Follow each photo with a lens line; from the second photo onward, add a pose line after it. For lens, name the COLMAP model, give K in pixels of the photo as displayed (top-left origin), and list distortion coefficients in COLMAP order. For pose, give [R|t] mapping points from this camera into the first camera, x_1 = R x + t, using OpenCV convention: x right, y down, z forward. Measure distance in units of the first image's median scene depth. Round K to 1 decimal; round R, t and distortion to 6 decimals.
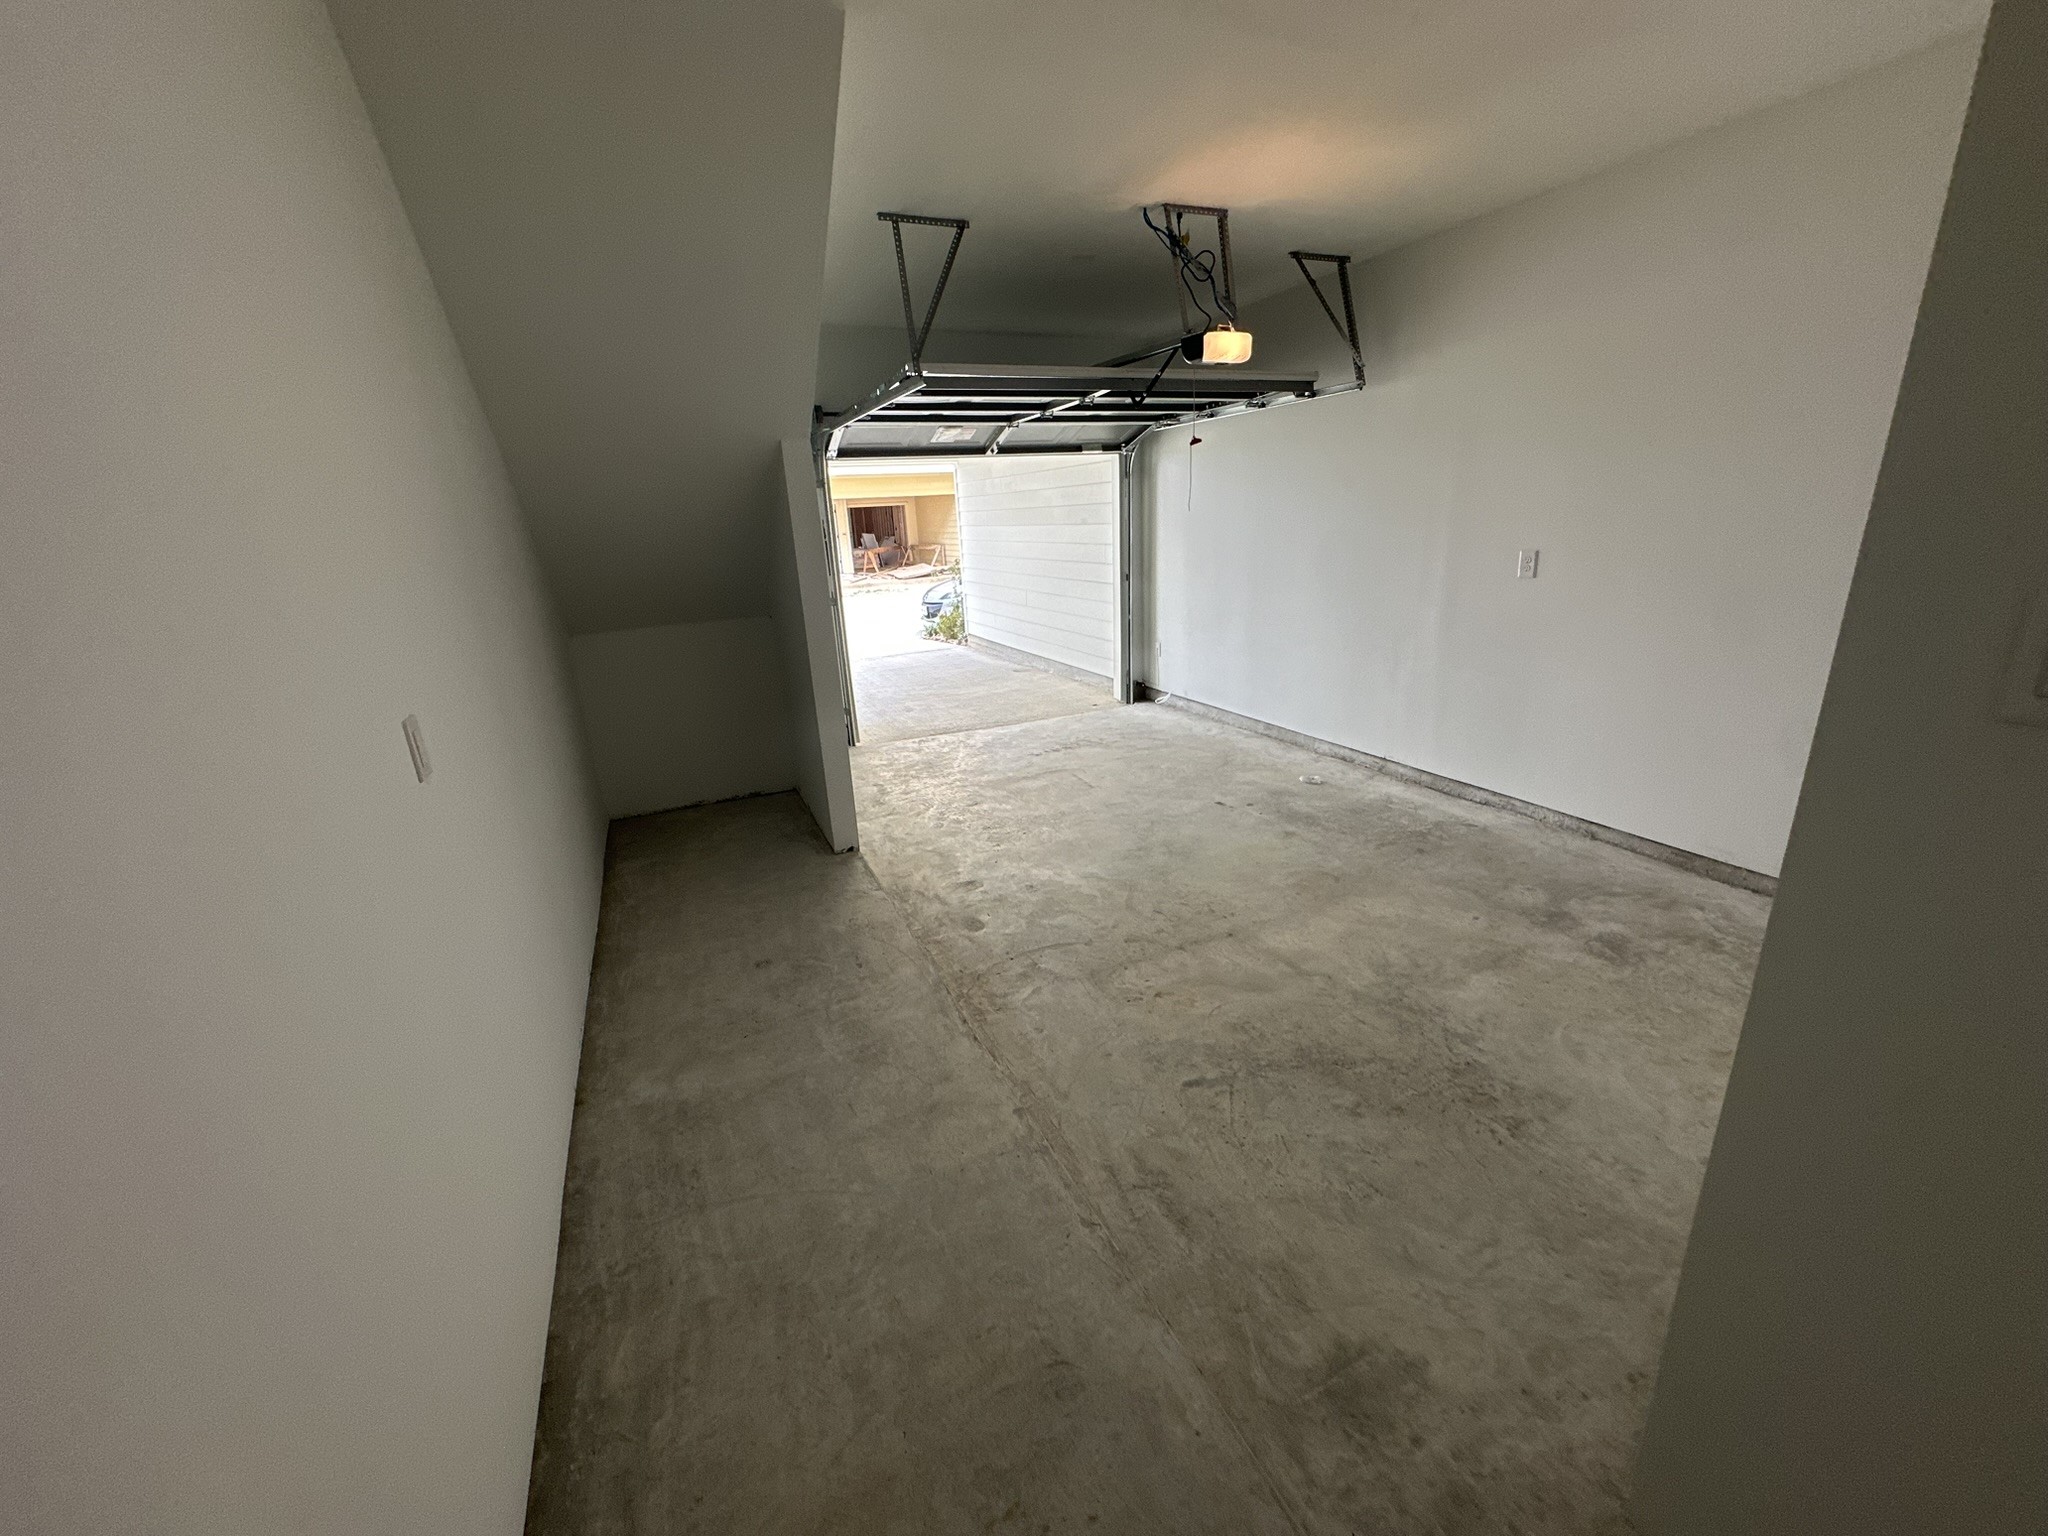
lens RADIAL K [[806.2, 0, 1024.0], [0, 806.2, 768.0], [0, 0, 1]] dist [-0.001564, 0.000435]
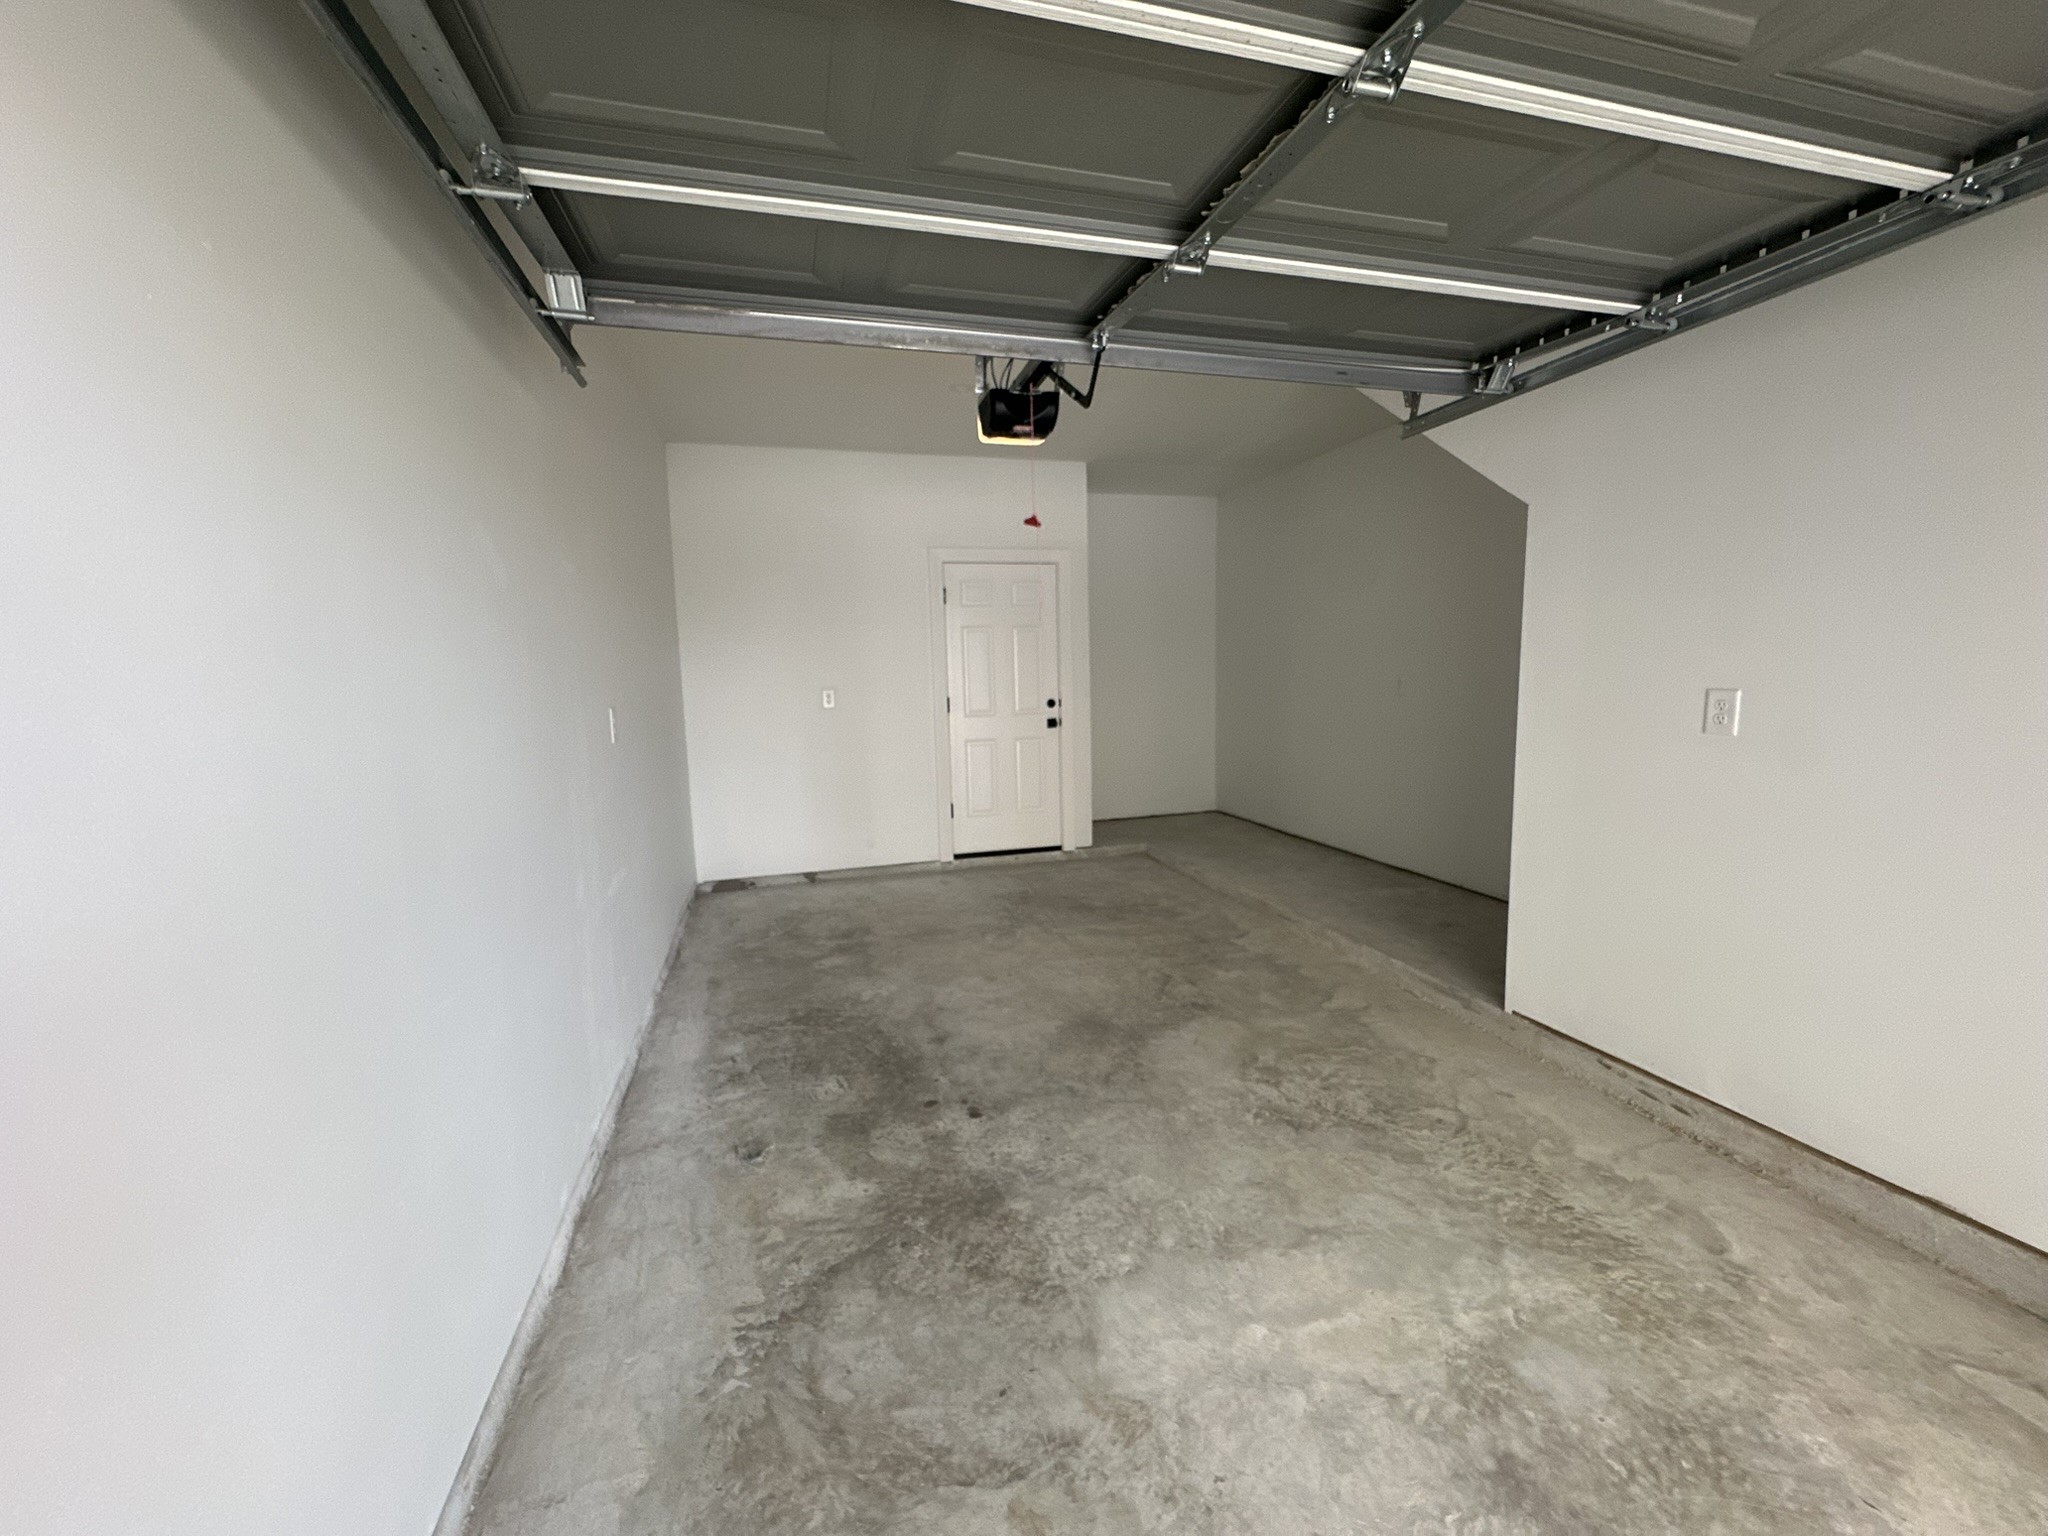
lens RADIAL K [[806.2, 0, 1024.0], [0, 806.2, 768.0], [0, 0, 1]] dist [-0.001564, 0.000435]
pose [[-0.987822, 0.057638, 0.144516, 0.154709], [0.111920, 0.908470, 0.402686, -0.564020], [-0.108079, 0.413957, -0.903858, 1.964000]]
